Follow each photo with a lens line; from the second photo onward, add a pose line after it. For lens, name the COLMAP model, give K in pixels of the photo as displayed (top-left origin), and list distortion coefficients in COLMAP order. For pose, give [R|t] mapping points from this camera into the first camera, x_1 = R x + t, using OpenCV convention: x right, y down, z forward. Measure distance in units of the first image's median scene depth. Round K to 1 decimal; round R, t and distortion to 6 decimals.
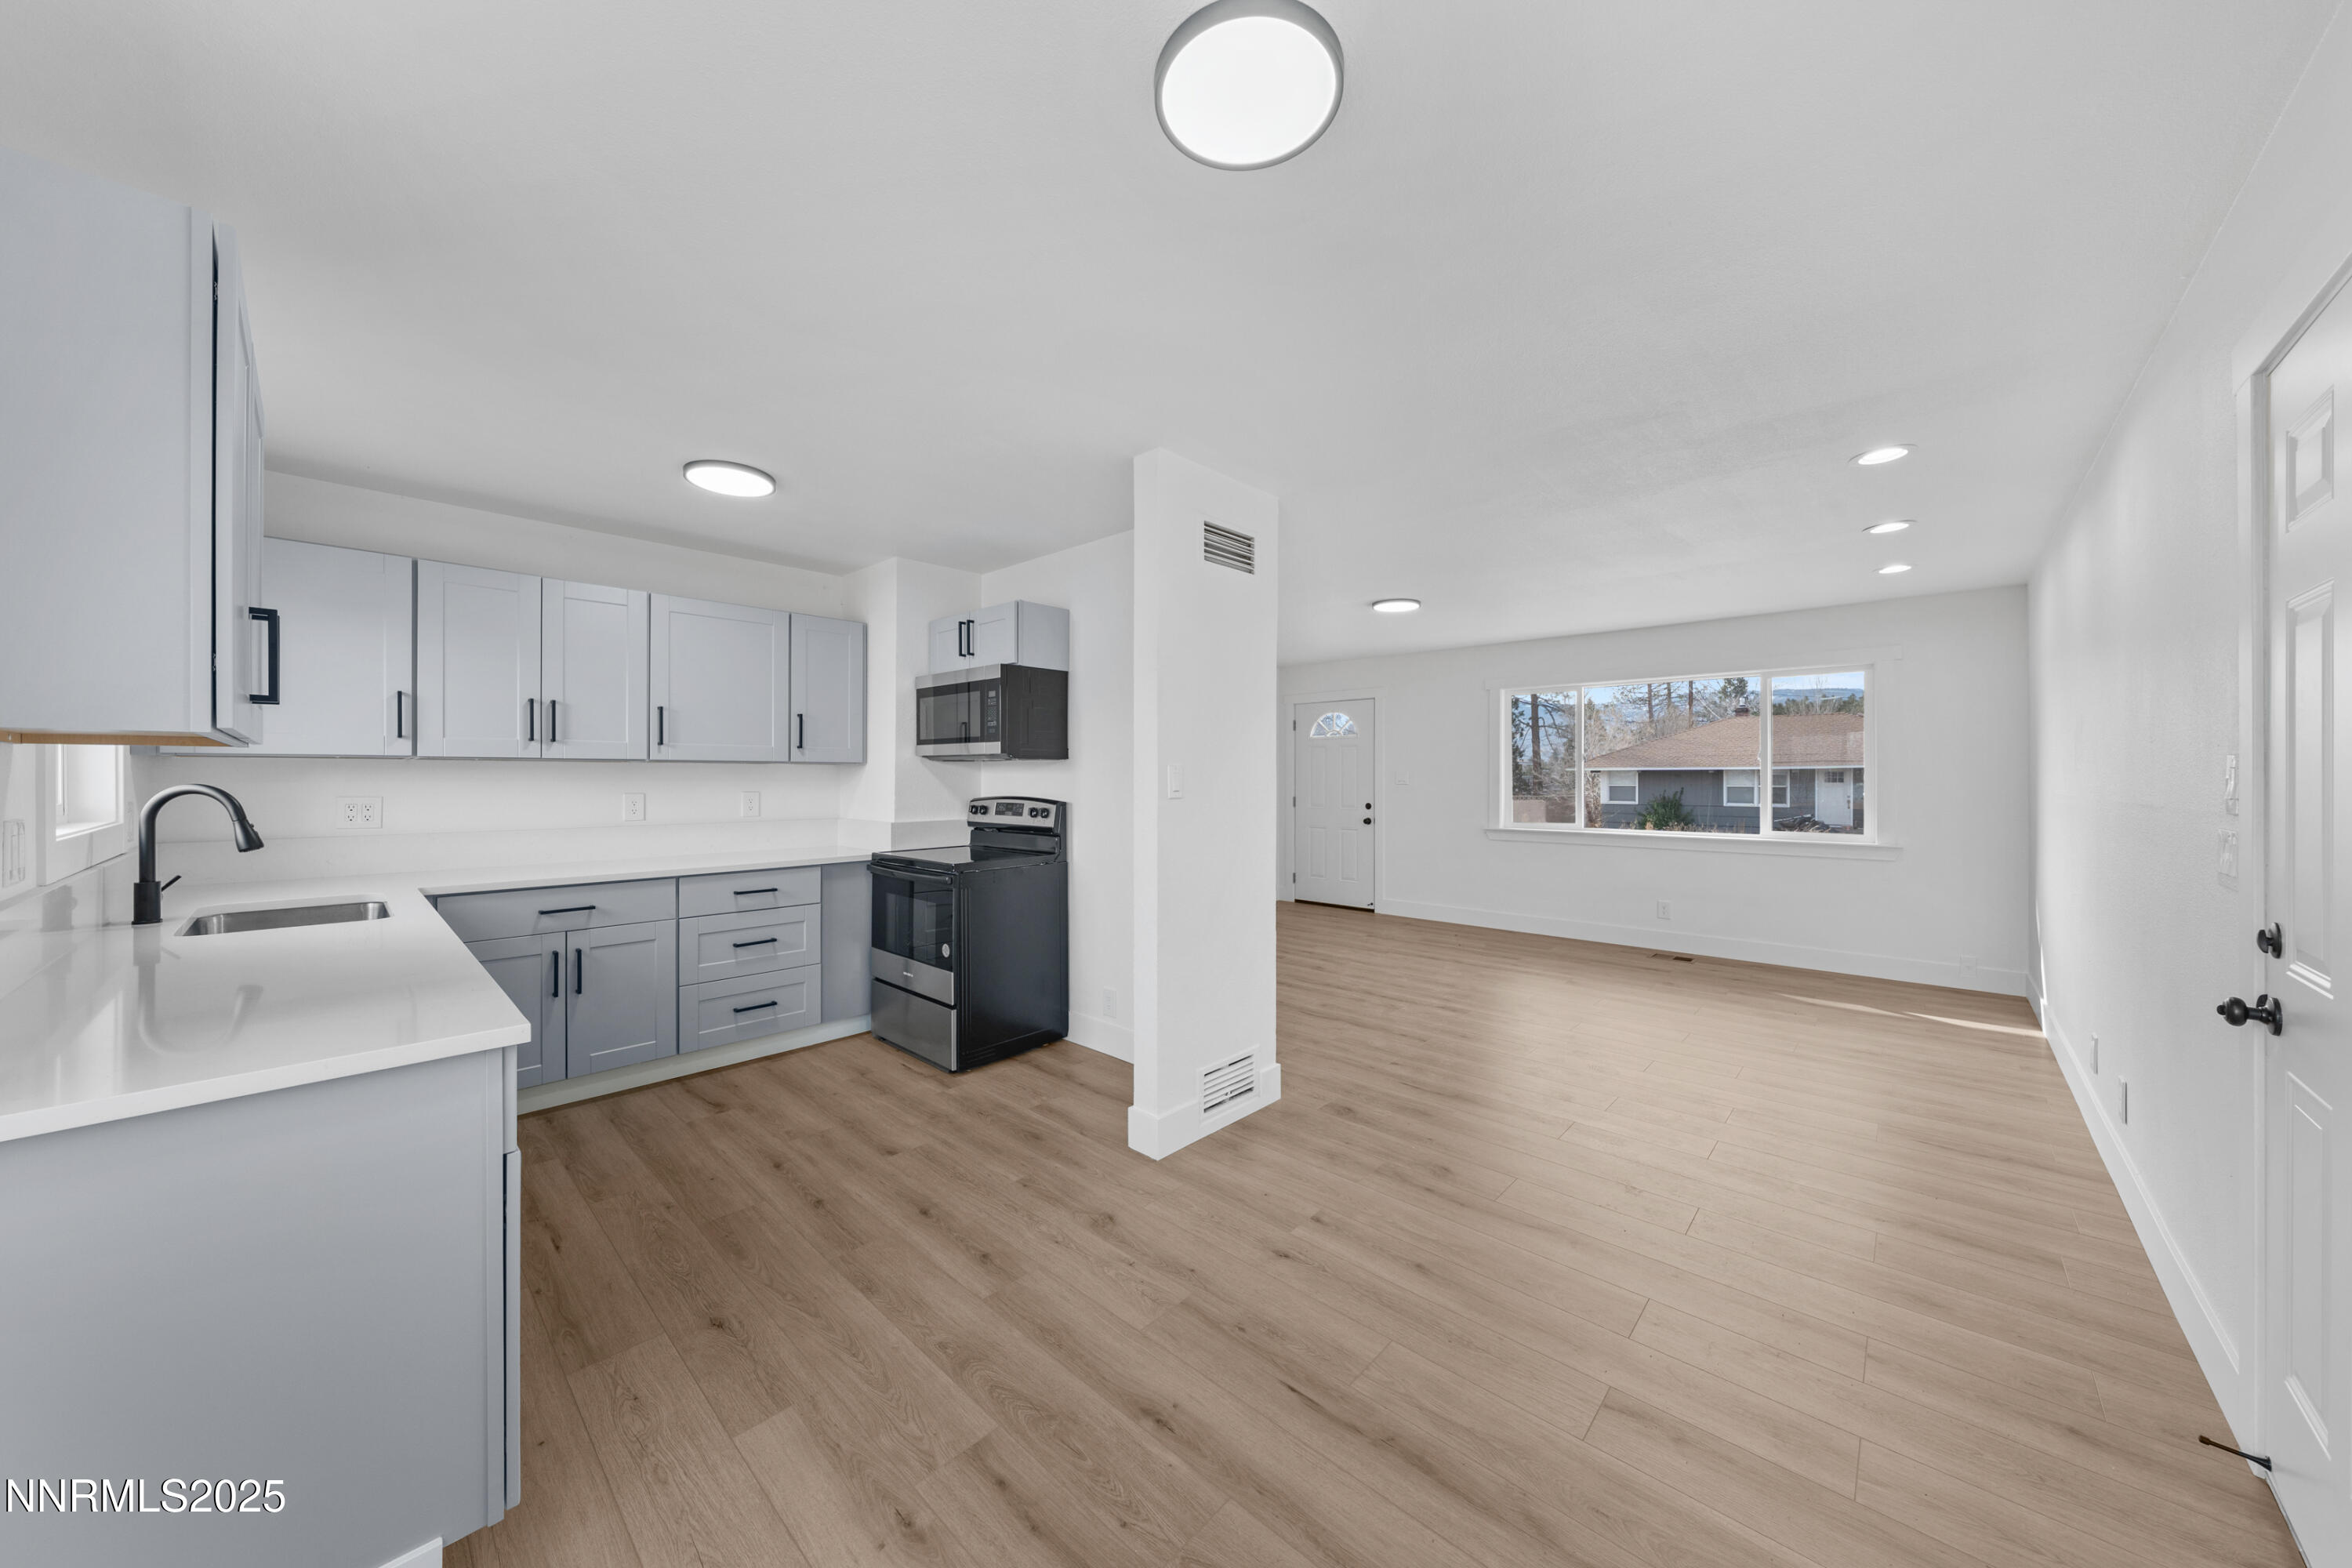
lens RADIAL K [[798.9, 0, 1172.0], [0, 798.9, 779.7], [0, 0, 1]] dist [-0.002387, 0.000003]
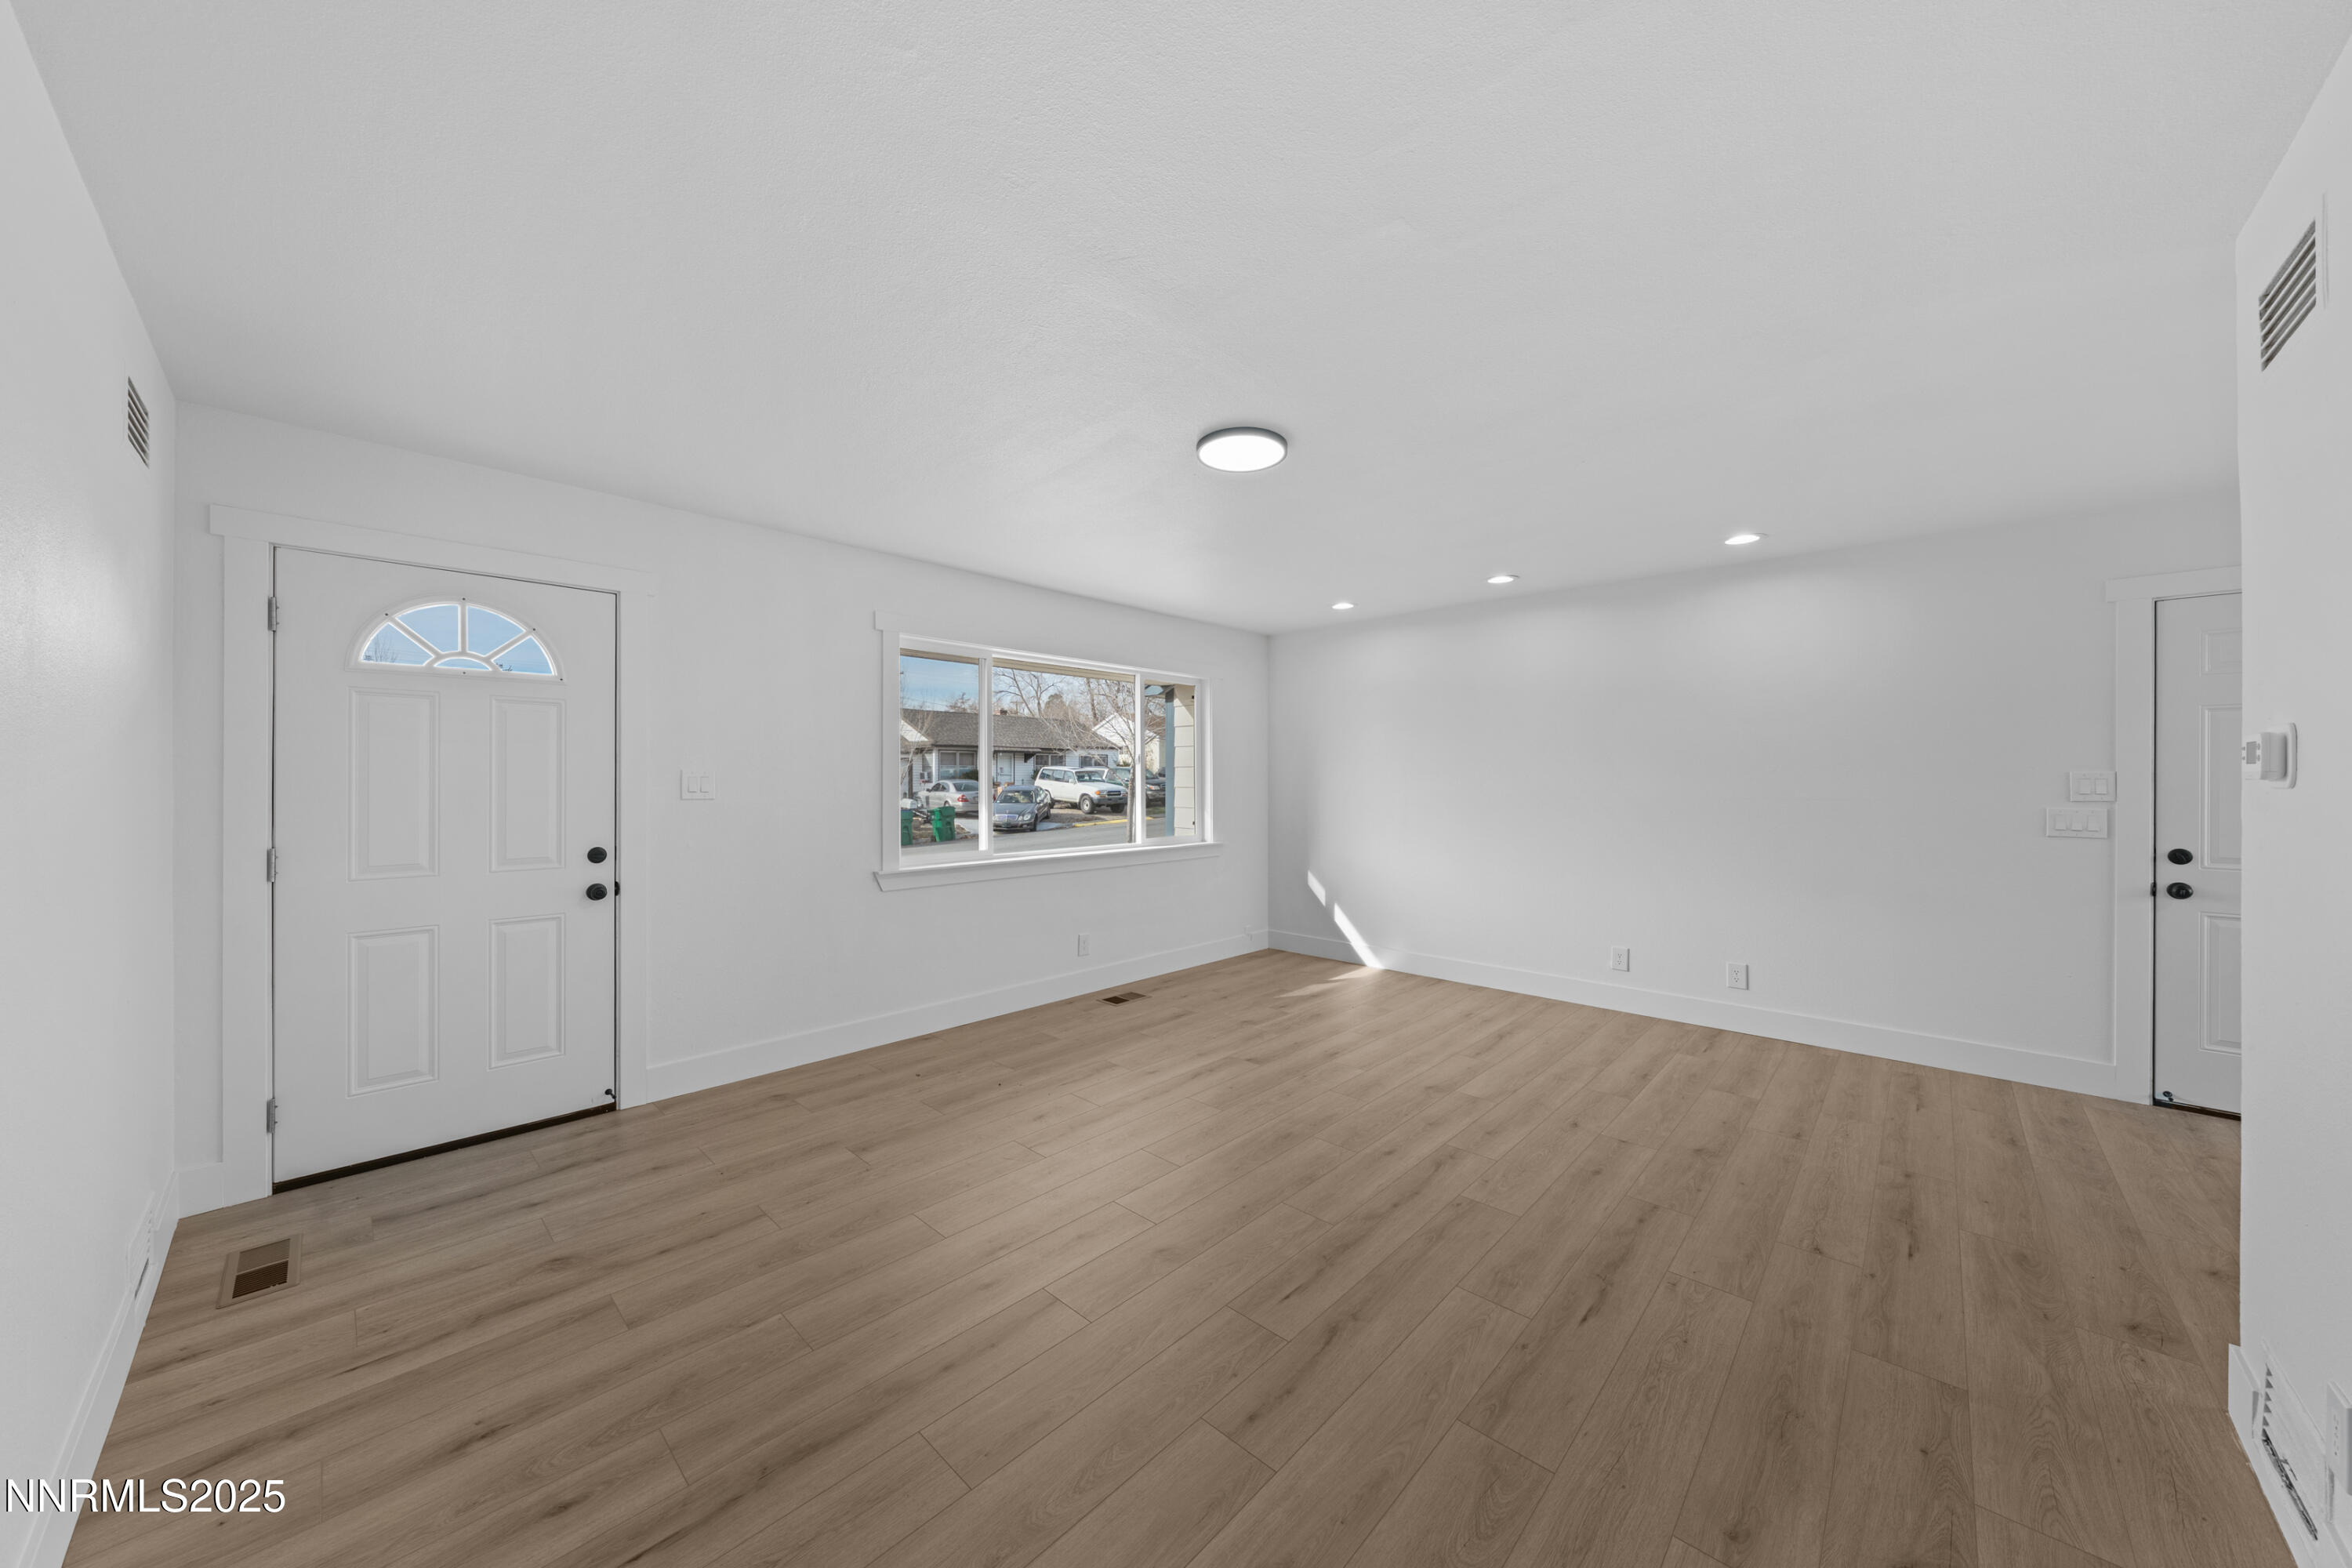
lens RADIAL K [[807.8, 0, 1169.3], [0, 807.8, 795.0], [0, 0, 1]] dist [-0.005344, 0.000219]
pose [[0.006861, -0.019044, 0.999795, -0.046709], [0.004127, 0.999811, 0.019016, -0.001164], [-0.999968, 0.003995, 0.006939, 0.207519]]
